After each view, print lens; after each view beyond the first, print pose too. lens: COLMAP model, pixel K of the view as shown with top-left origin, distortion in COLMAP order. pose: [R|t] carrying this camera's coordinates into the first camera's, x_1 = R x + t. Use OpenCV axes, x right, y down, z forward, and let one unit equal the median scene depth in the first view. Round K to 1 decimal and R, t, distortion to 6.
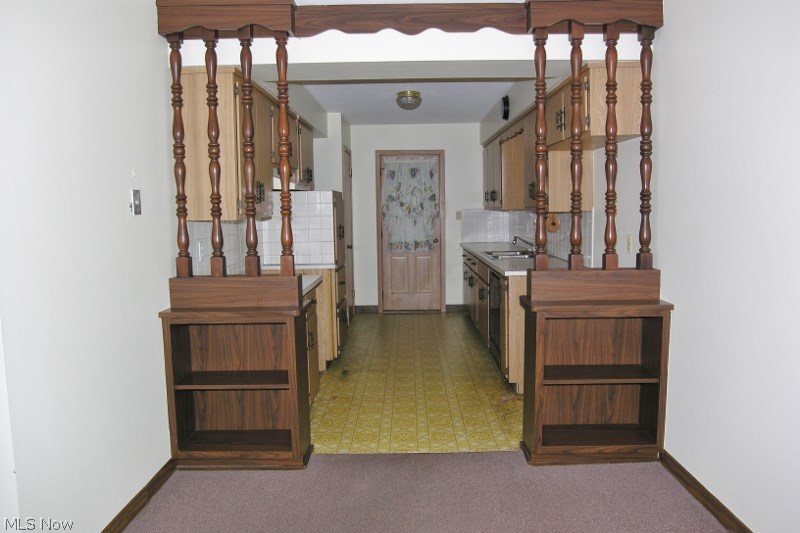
lens RADIAL K [[560.4, 0, 401.2], [0, 560.4, 265.2], [0, 0, 1]] dist [-0.044384, -0.006803]
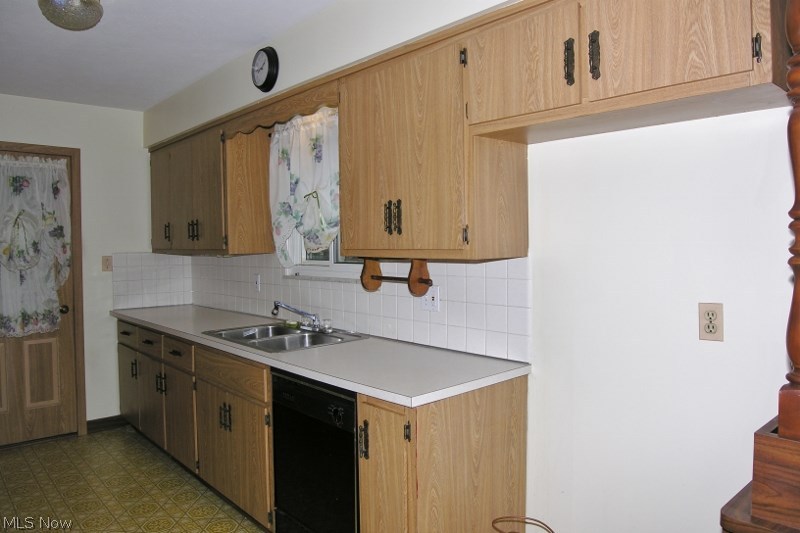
lens RADIAL K [[560.4, 0, 402.1], [0, 560.4, 265.7], [0, 0, 1]] dist [-0.044384, -0.006803]
pose [[0.724375, -0.016252, 0.689215, -0.072418], [0.070144, 0.996271, -0.050230, -0.036645], [-0.685828, 0.084730, 0.722814, 0.377269]]
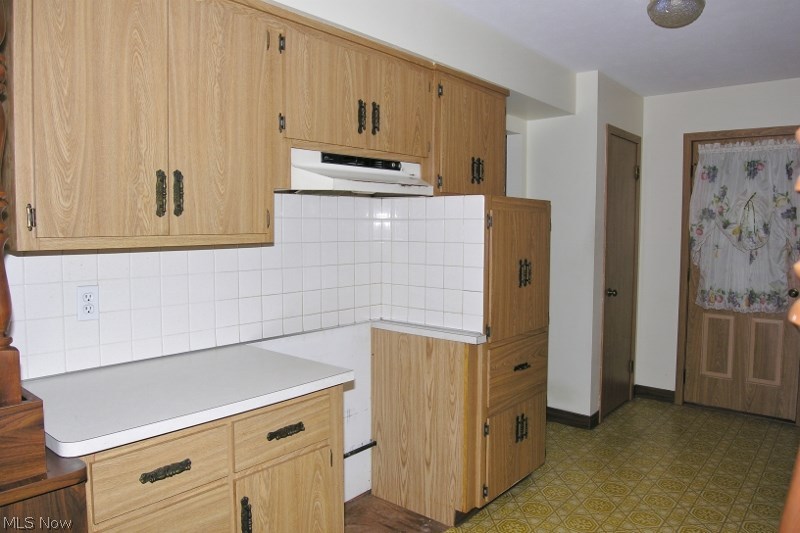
lens RADIAL K [[560.4, 0, 399.2], [0, 560.4, 265.7], [0, 0, 1]] dist [-0.044384, -0.006803]
pose [[0.776649, 0.061506, -0.626924, 0.096560], [-0.080116, 0.996784, -0.001458, -0.039699], [0.624818, 0.051359, 0.779079, 0.355574]]
